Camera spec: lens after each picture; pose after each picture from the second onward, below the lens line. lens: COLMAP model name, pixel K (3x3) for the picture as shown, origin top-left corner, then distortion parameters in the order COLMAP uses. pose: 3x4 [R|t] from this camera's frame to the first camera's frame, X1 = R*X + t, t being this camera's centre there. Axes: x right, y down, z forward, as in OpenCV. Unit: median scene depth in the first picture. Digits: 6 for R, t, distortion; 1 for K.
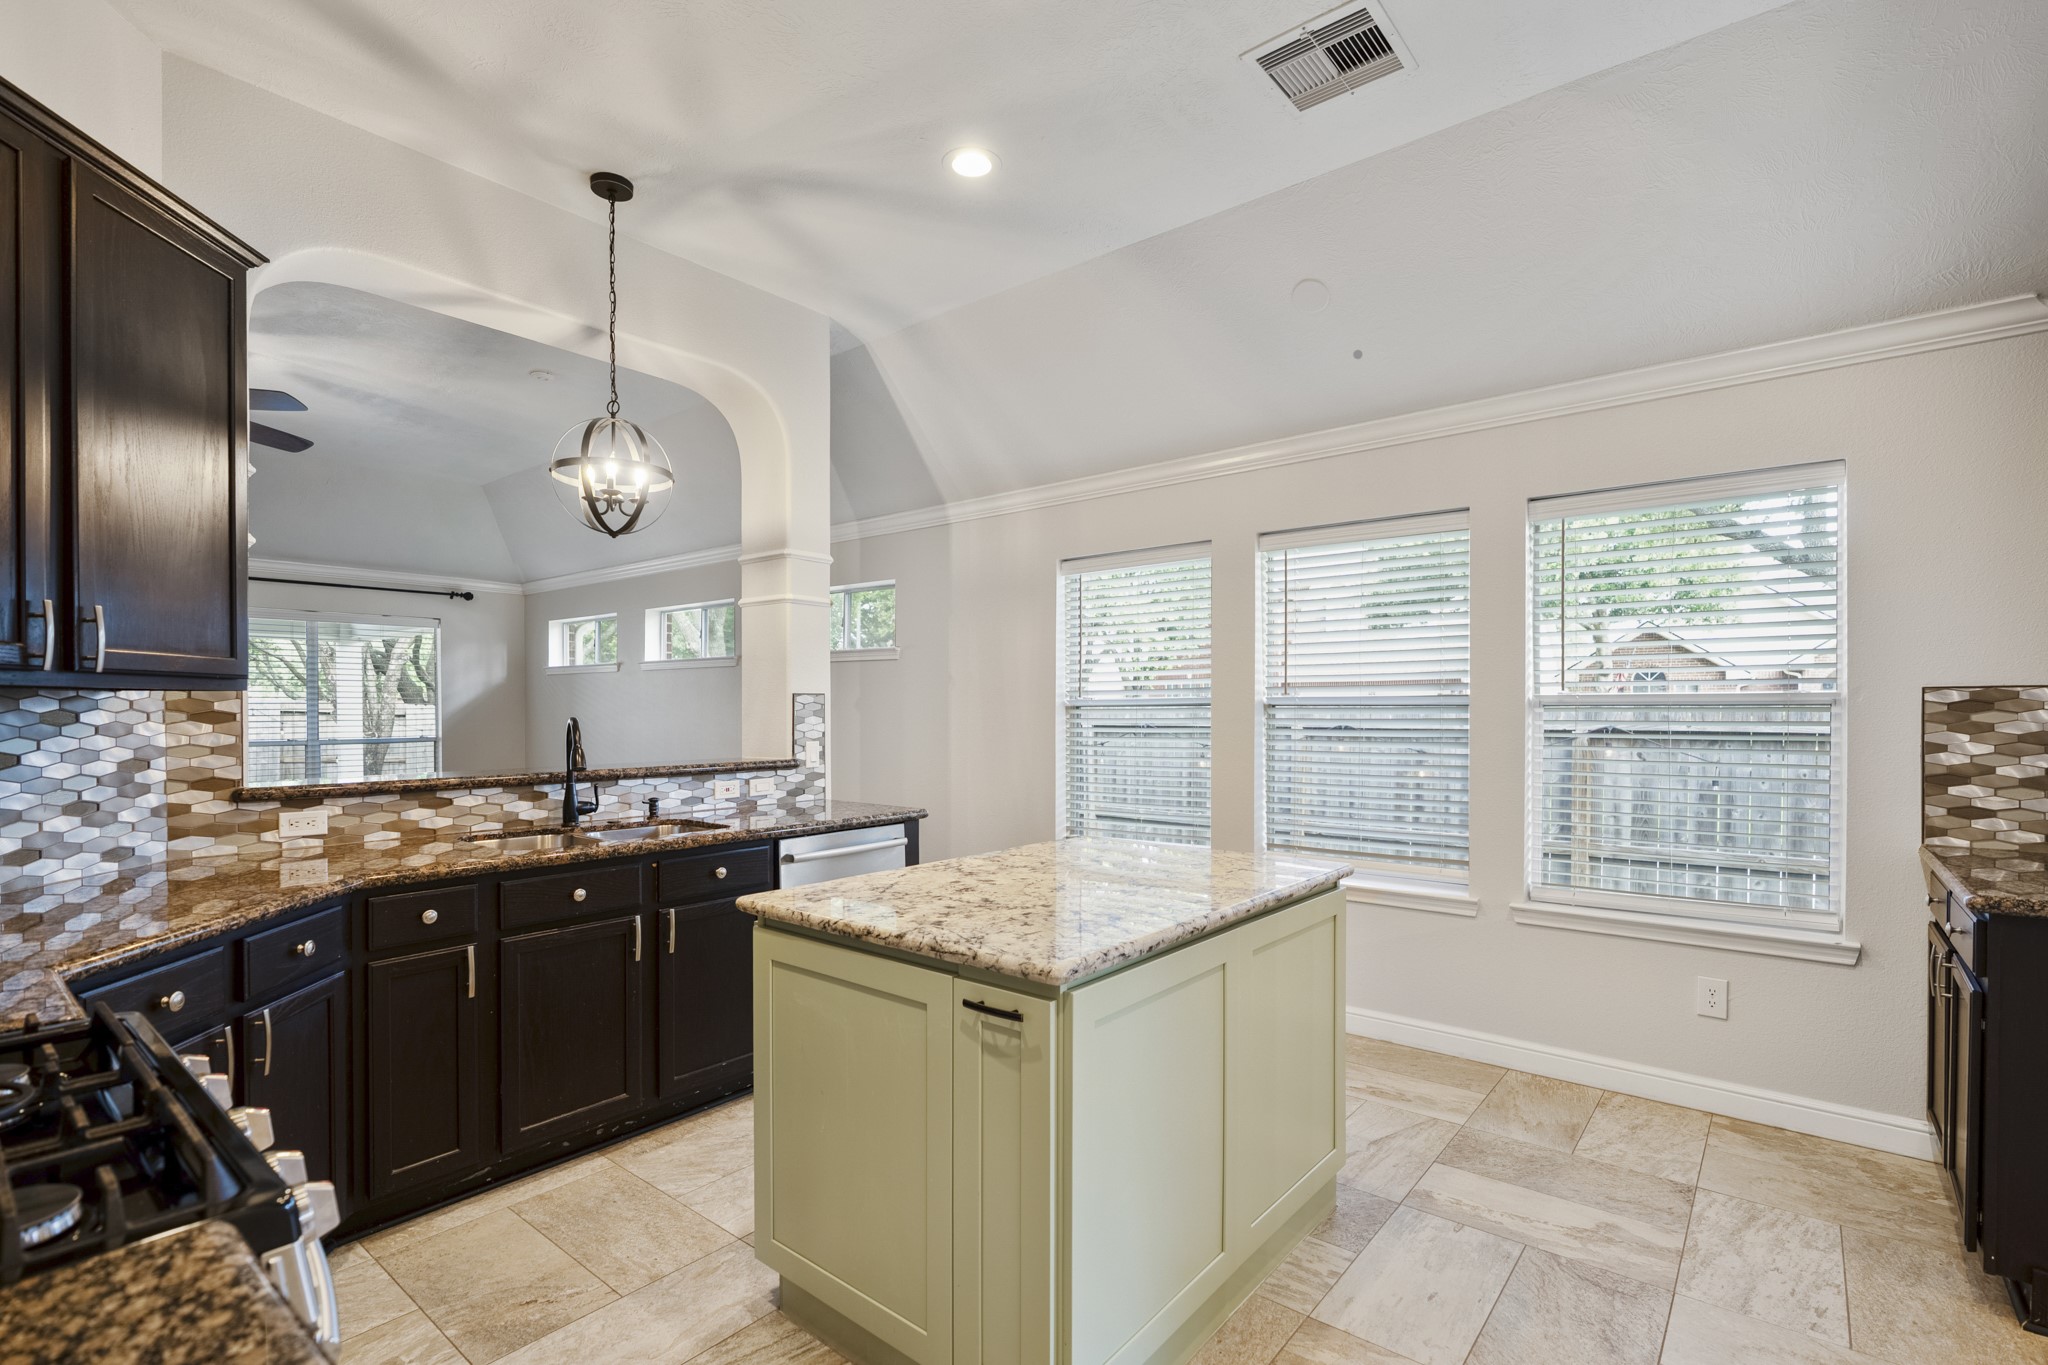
lens RADIAL K [[944.2, 0, 1024.3], [0, 944.2, 711.5], [0, 0, 1]] dist [-0.003291, -0.000193]
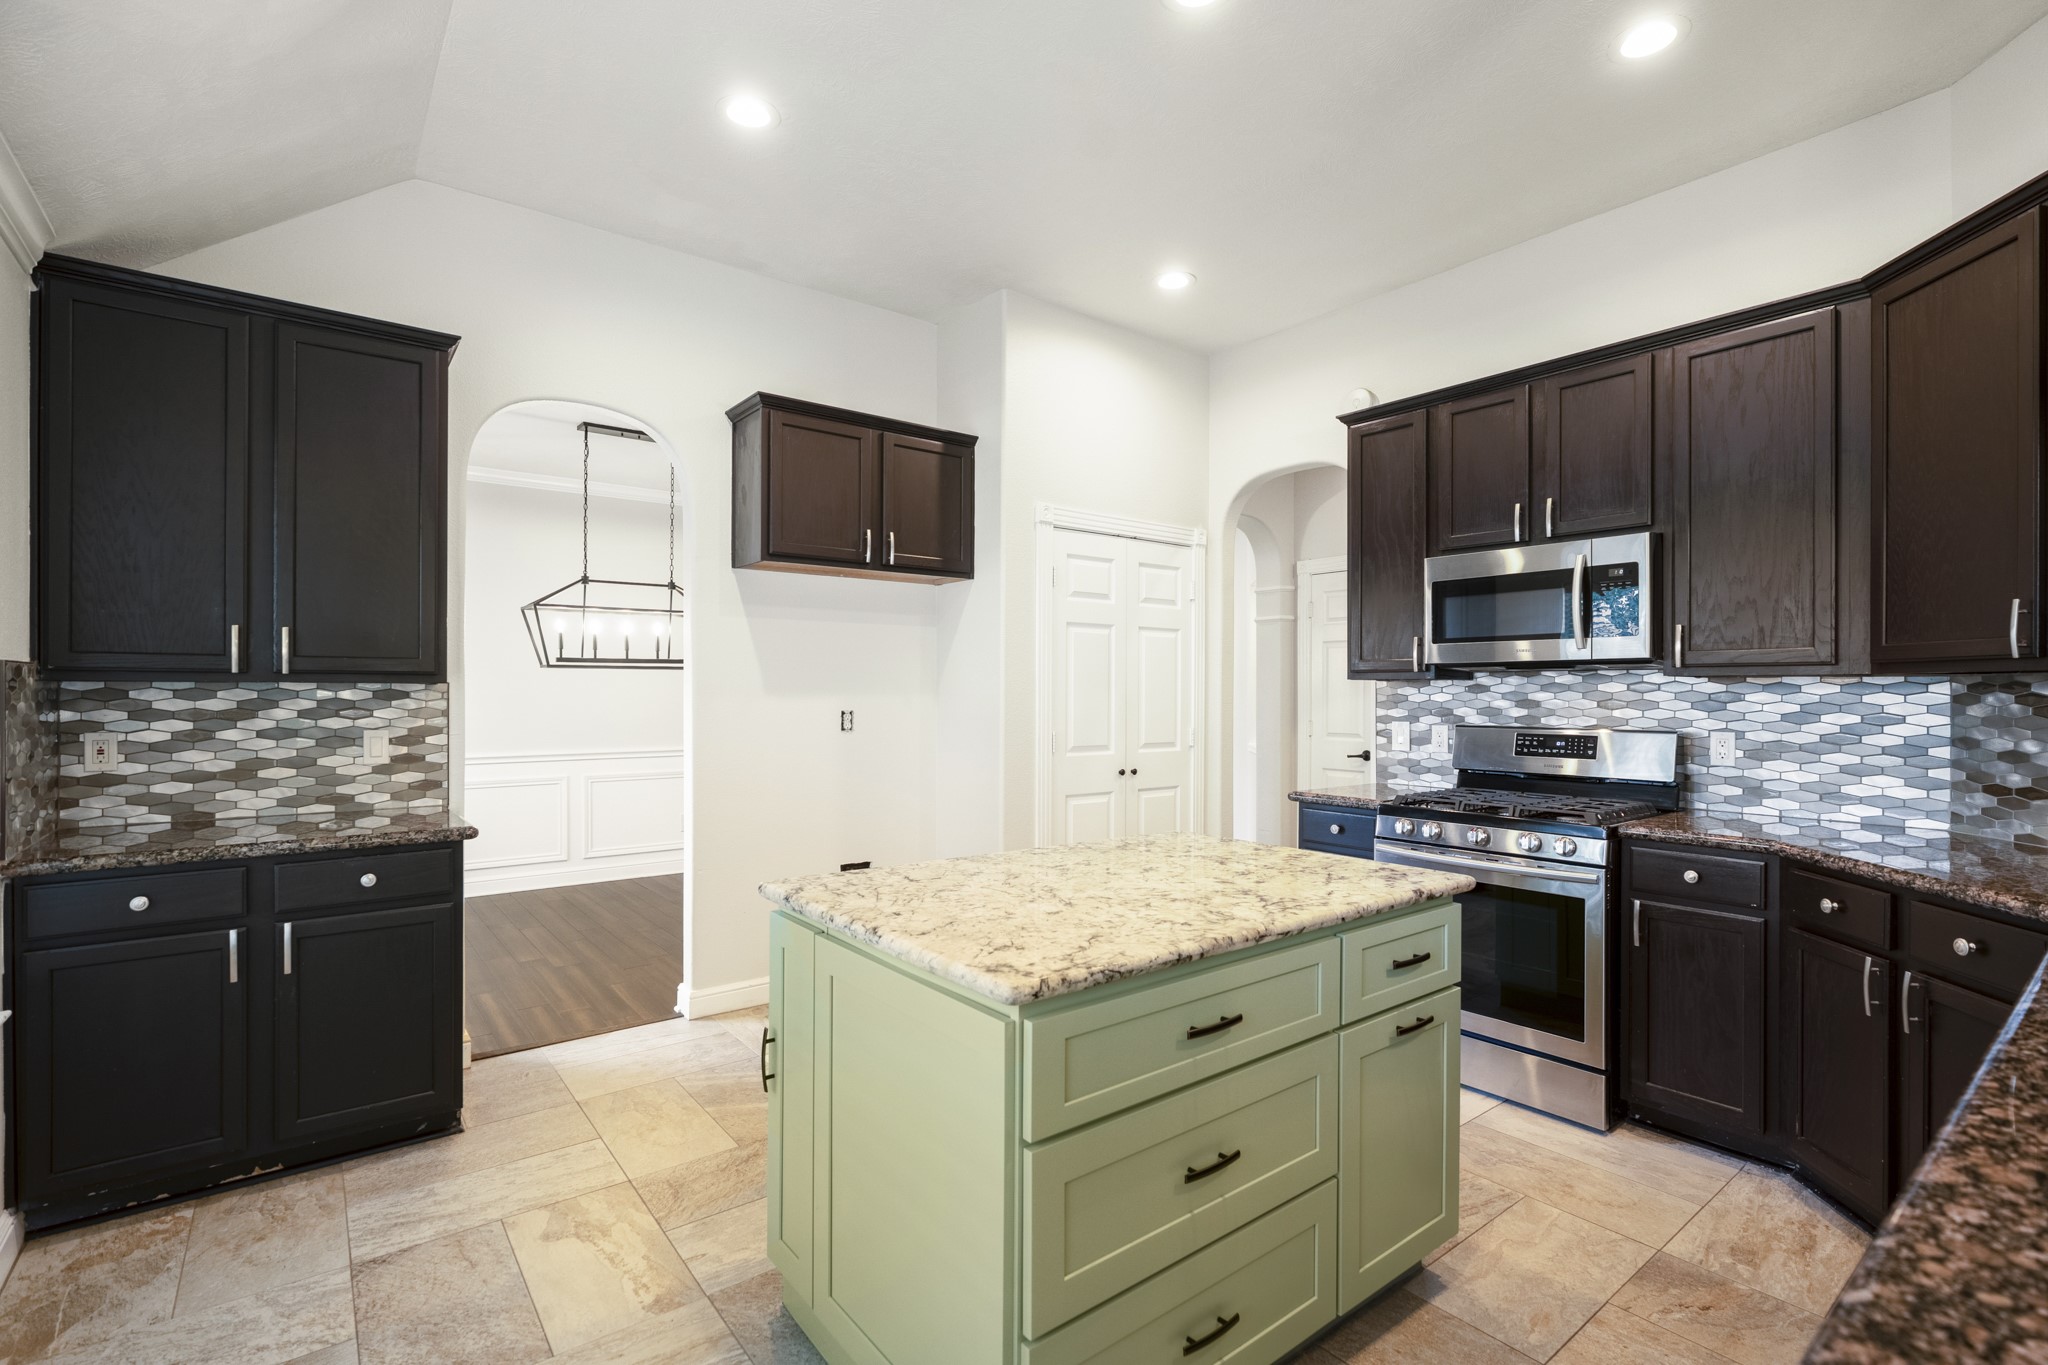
lens RADIAL K [[939.4, 0, 1031.5], [0, 939.4, 689.6], [0, 0, 1]] dist [-0.003494, -0.000470]
pose [[-0.976463, -0.001396, 0.215681, -0.046531], [-0.001131, 0.999998, 0.001355, -0.002674], [-0.215683, 0.001080, -0.976463, 1.636167]]
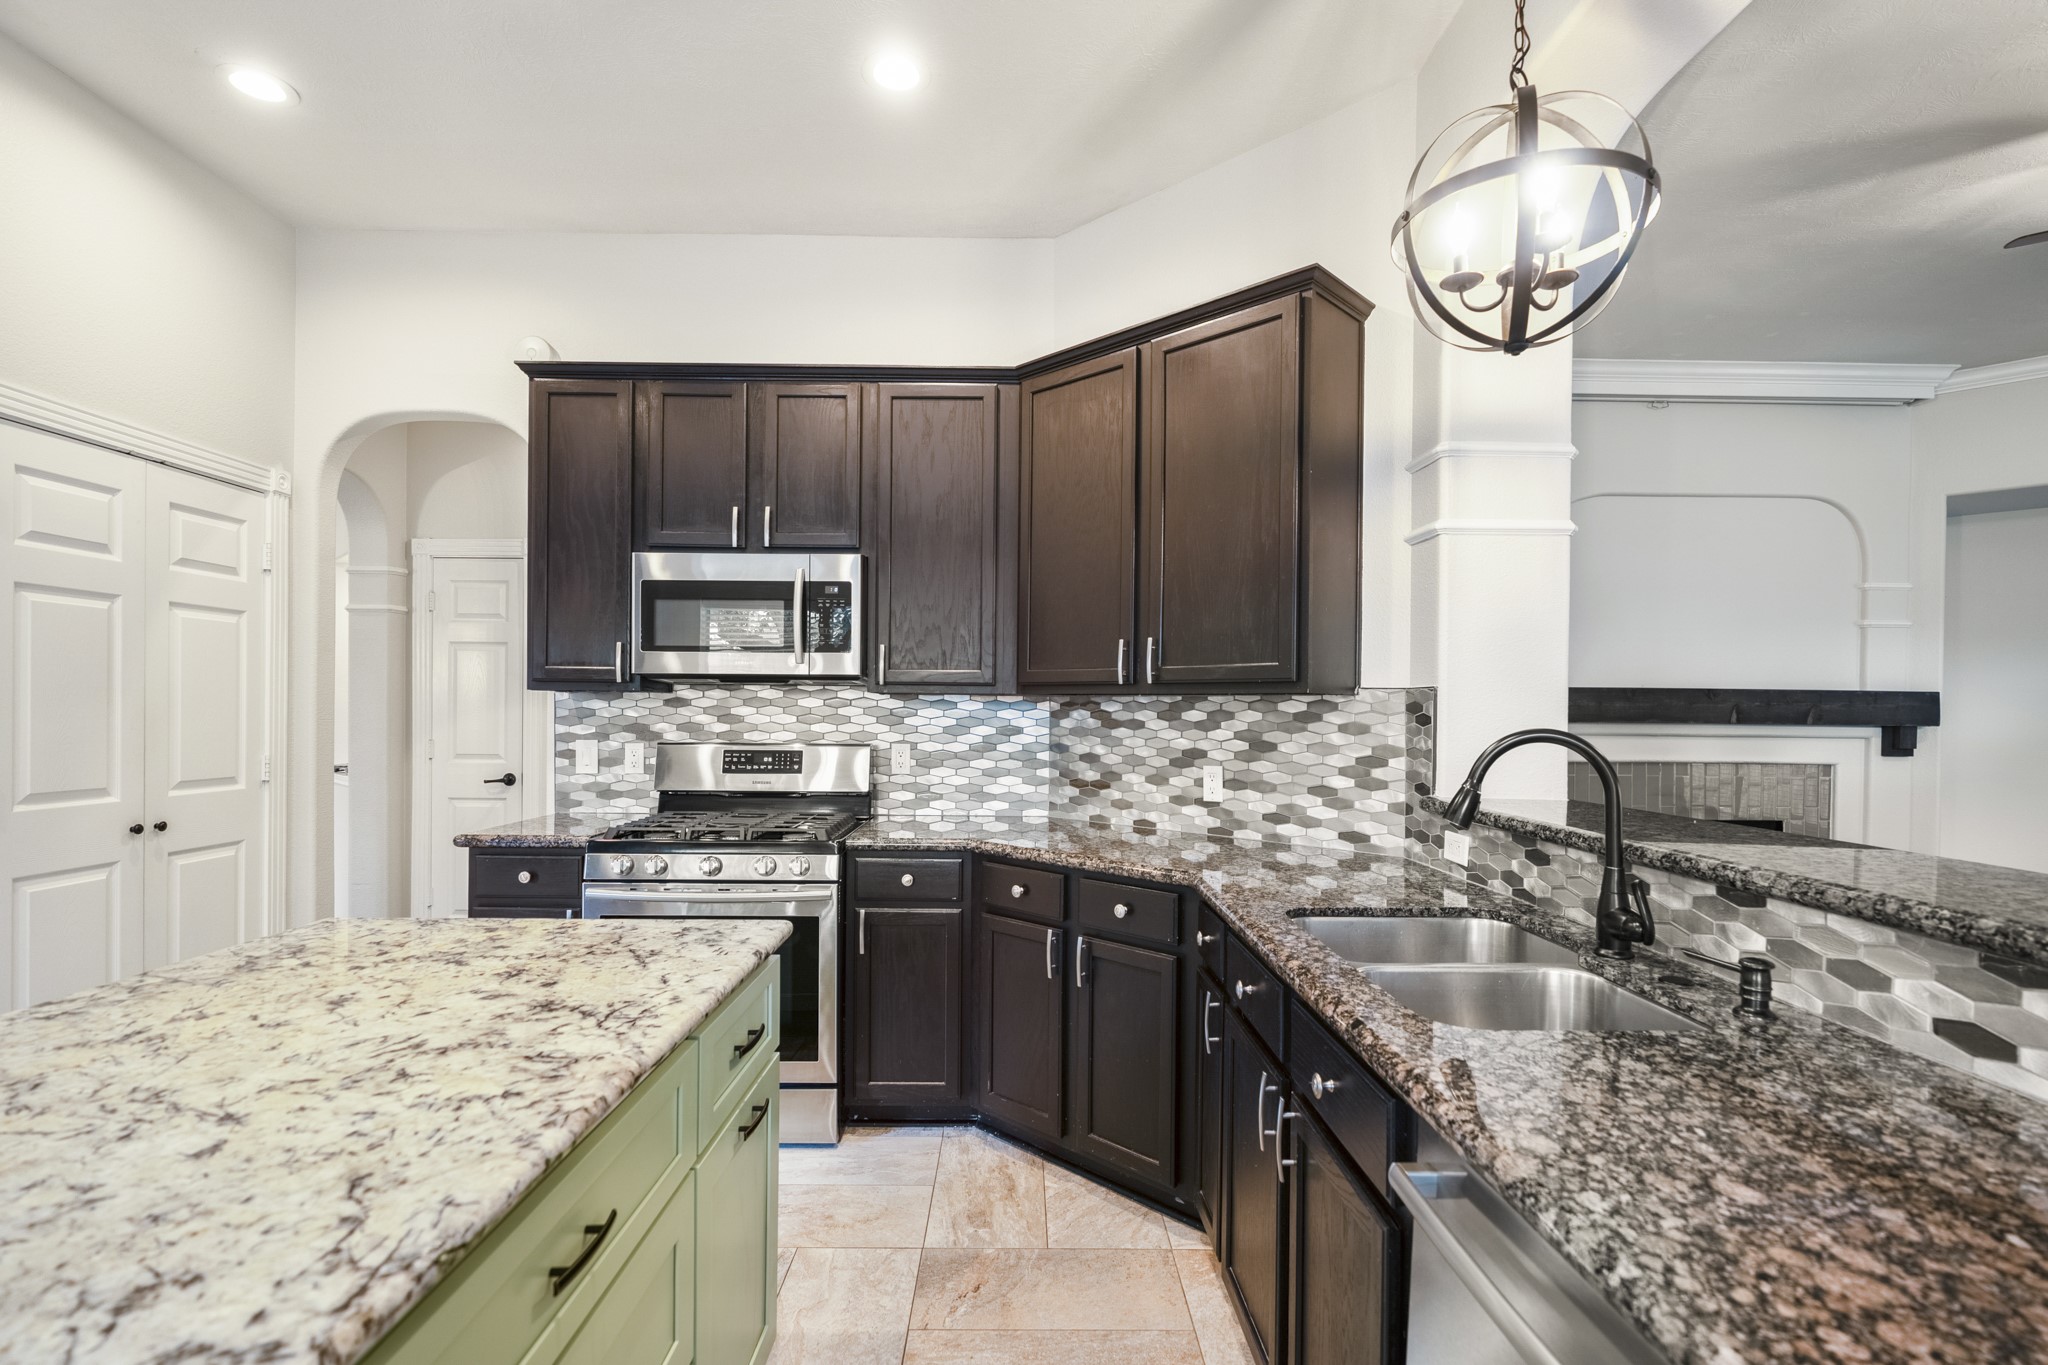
lens RADIAL K [[945.8, 0, 1032.0], [0, 945.8, 712.5], [0, 0, 1]] dist [-0.004447, 0.000762]
pose [[-0.764213, -0.003732, -0.644953, 0.071645], [-0.011195, 0.999909, 0.007479, -0.004210], [0.644867, 0.012936, -0.764186, 1.426868]]
